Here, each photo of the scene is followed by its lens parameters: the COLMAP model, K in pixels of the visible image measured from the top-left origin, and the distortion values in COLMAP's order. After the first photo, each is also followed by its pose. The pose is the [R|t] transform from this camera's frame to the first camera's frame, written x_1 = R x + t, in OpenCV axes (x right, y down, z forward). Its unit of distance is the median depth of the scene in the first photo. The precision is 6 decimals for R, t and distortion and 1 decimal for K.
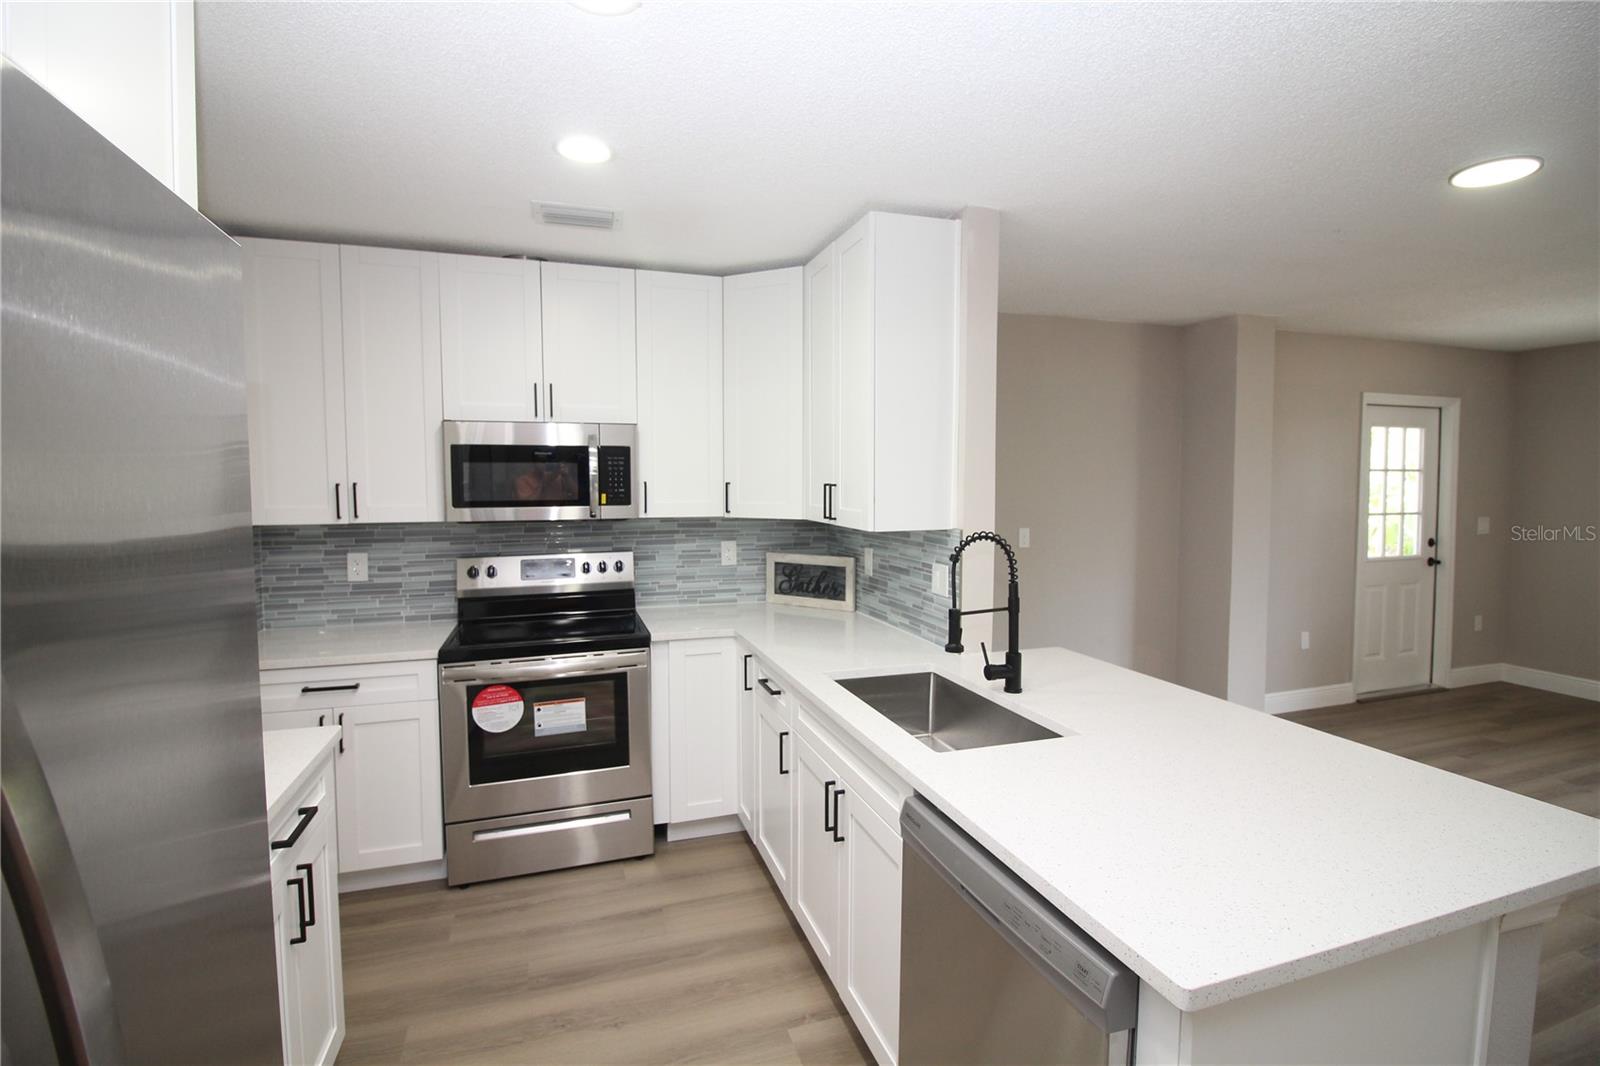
lens RADIAL K [[738.9, 0, 799.8], [0, 738.9, 517.3], [0, 0, 1]] dist [0.001131, -0.014498]
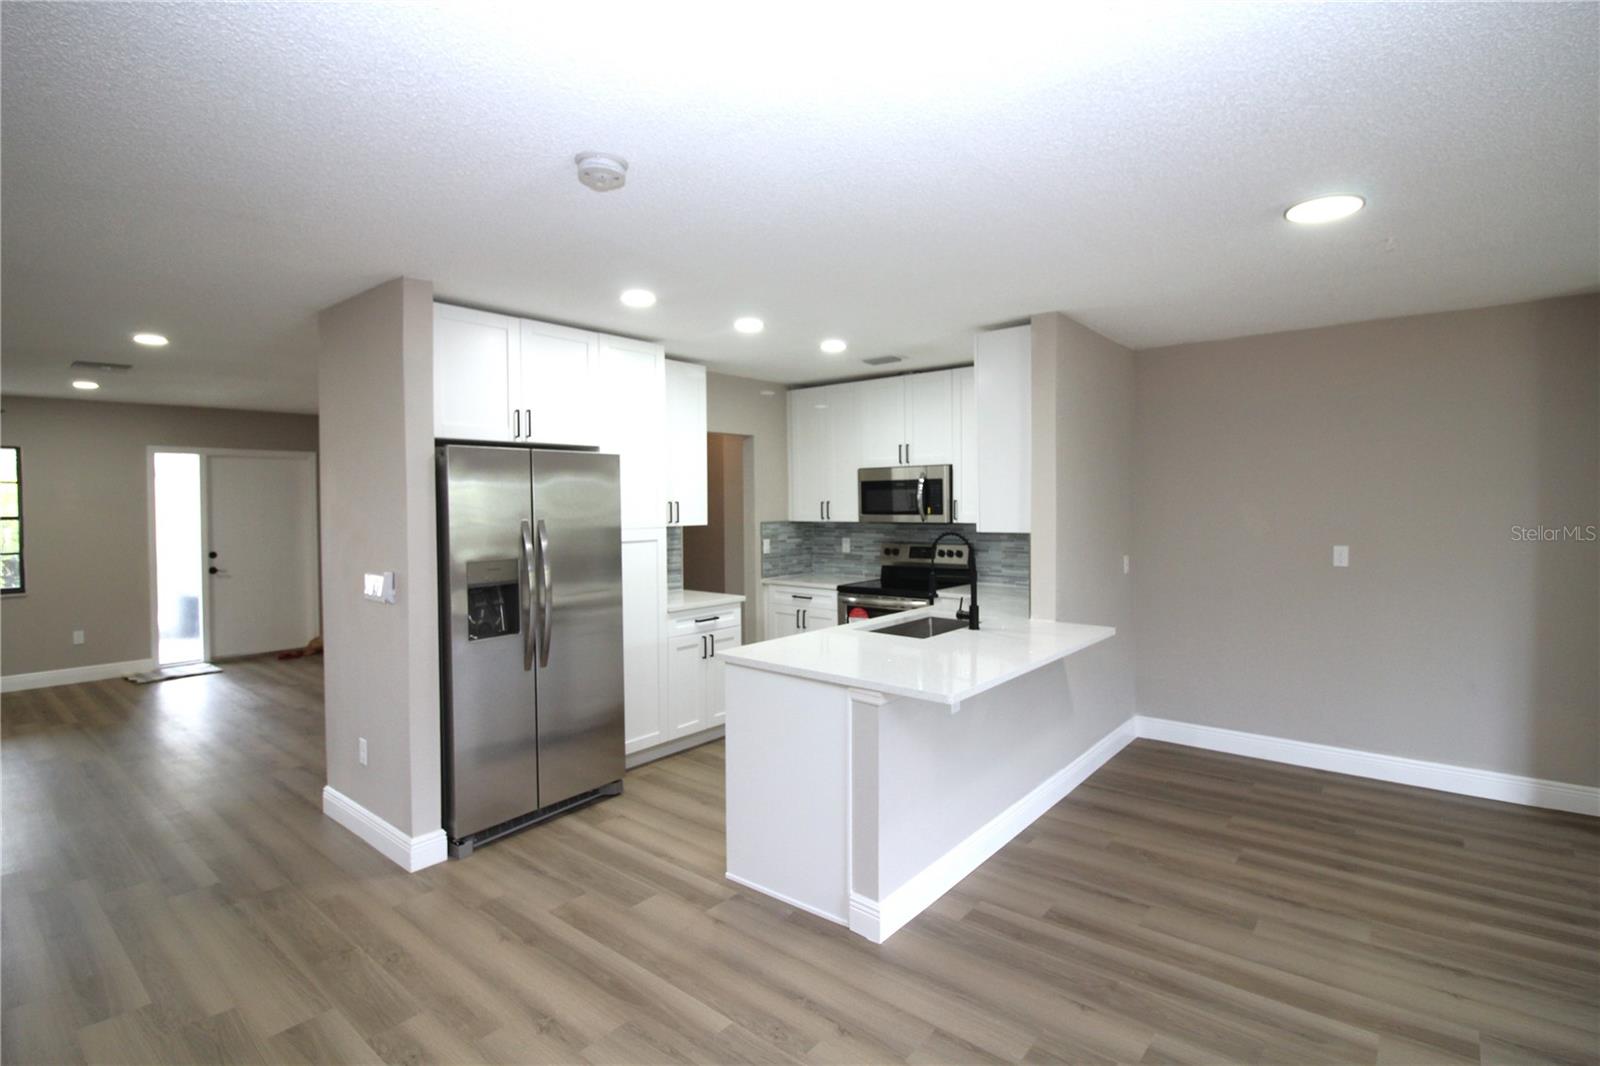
lens RADIAL K [[761.3, 0, 801.8], [0, 761.3, 514.9], [0, 0, 1]] dist [0.001388, -0.013035]
pose [[0.530524, 0.012730, -0.847575, 1.020199], [-0.032479, 0.999458, -0.005319, 0.003098], [0.847048, 0.030350, 0.530650, -0.150809]]
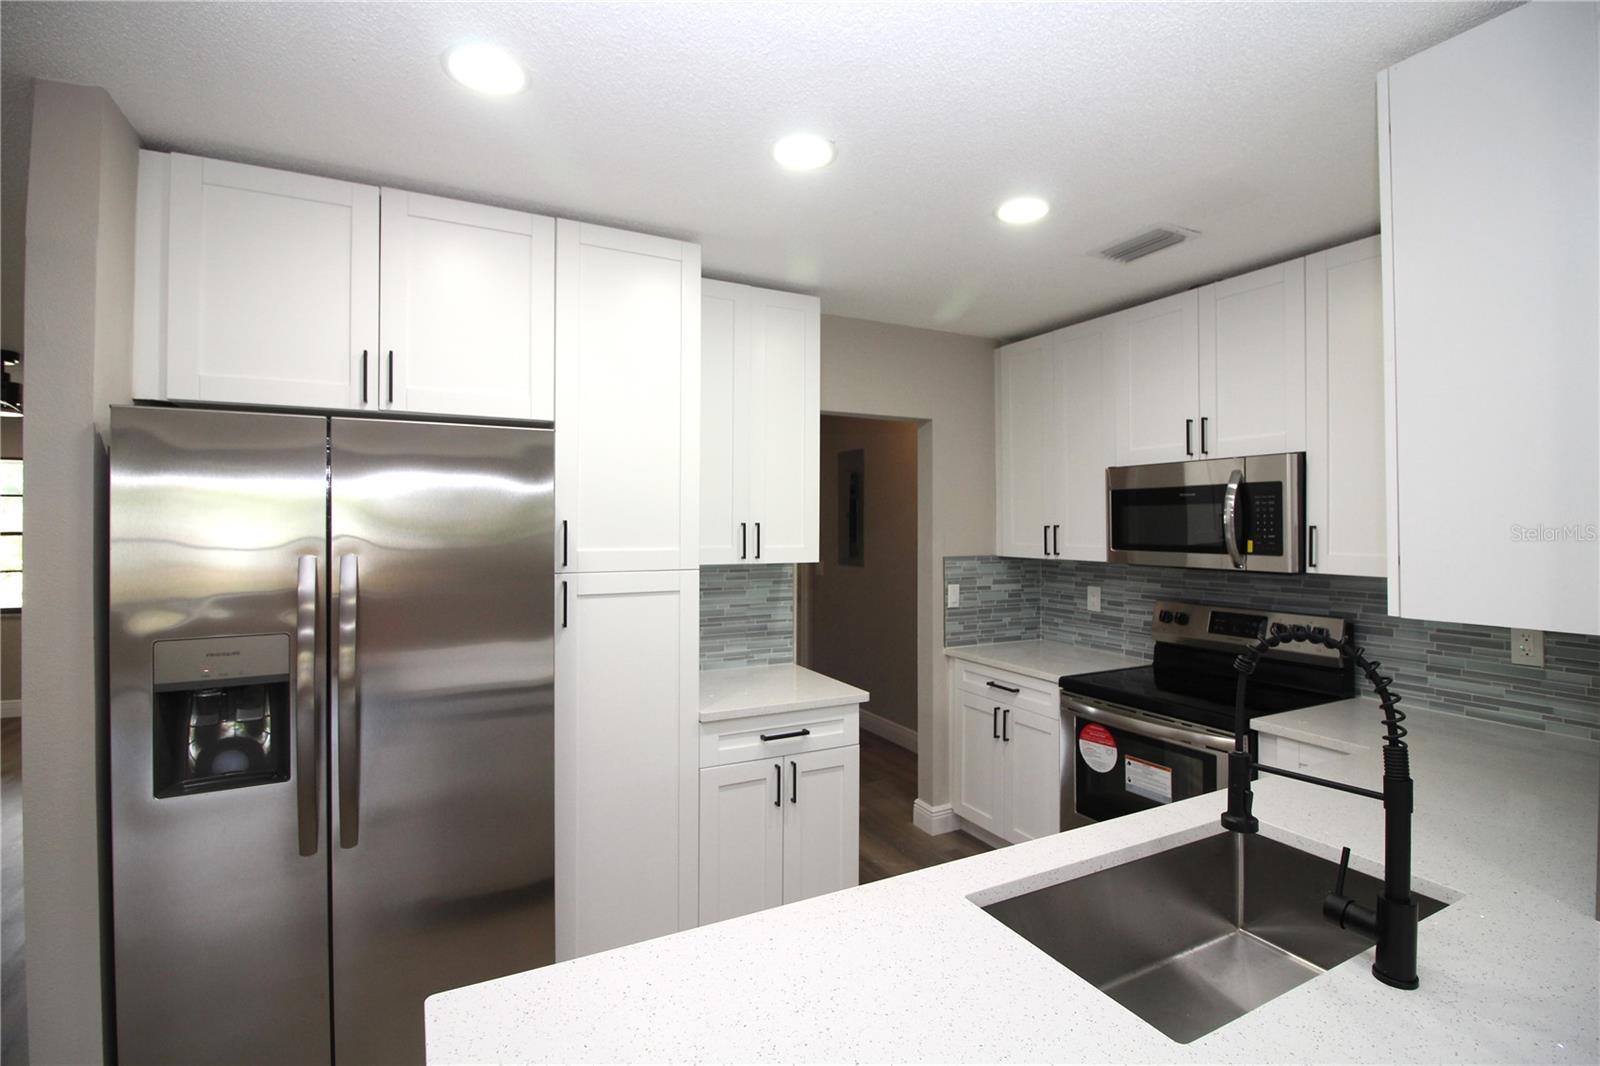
lens RADIAL K [[740.5, 0, 802.1], [0, 740.5, 517.9], [0, 0, 1]] dist [0.001068, -0.014134]
pose [[0.160462, -0.004116, -0.987033, 0.464652], [-0.050140, 0.998666, -0.012316, -0.021105], [0.985768, 0.051467, 0.160041, 0.364222]]
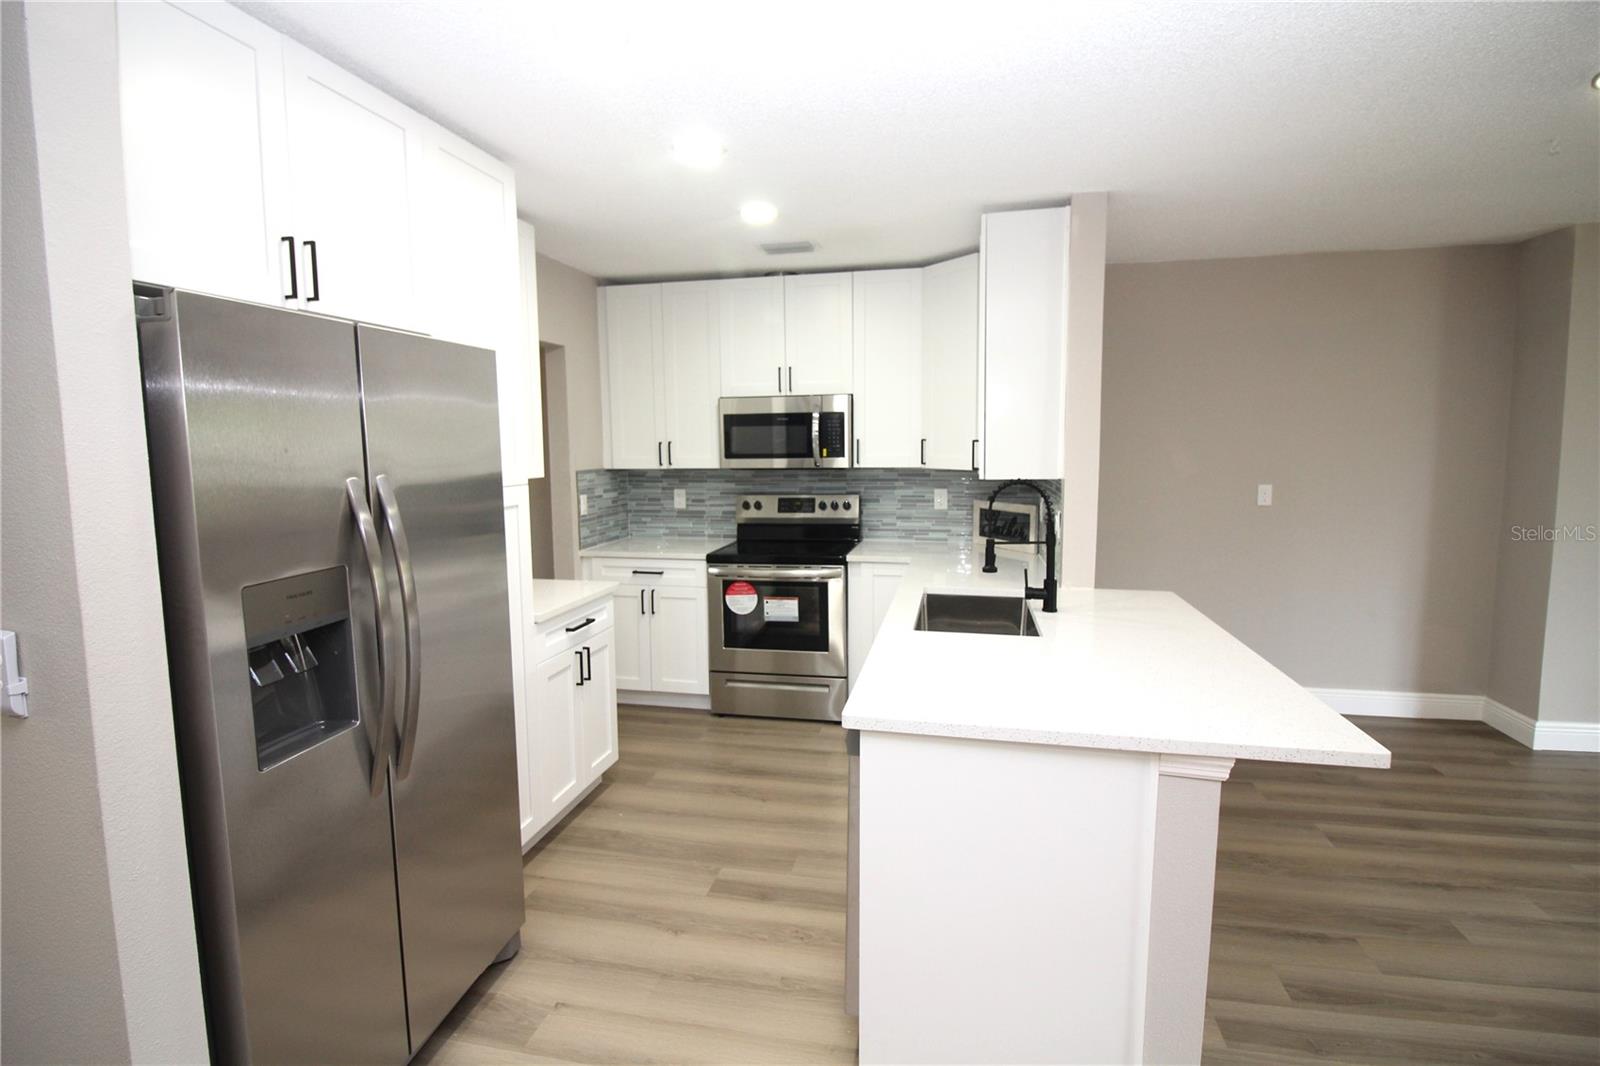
lens RADIAL K [[761.3, 0, 801.8], [0, 761.3, 514.9], [0, 0, 1]] dist [0.001388, -0.013035]
pose [[0.861456, 0.042518, -0.506050, 0.382784], [-0.015649, 0.998238, 0.057231, 0.008666], [0.507591, -0.041383, 0.860604, -0.186825]]
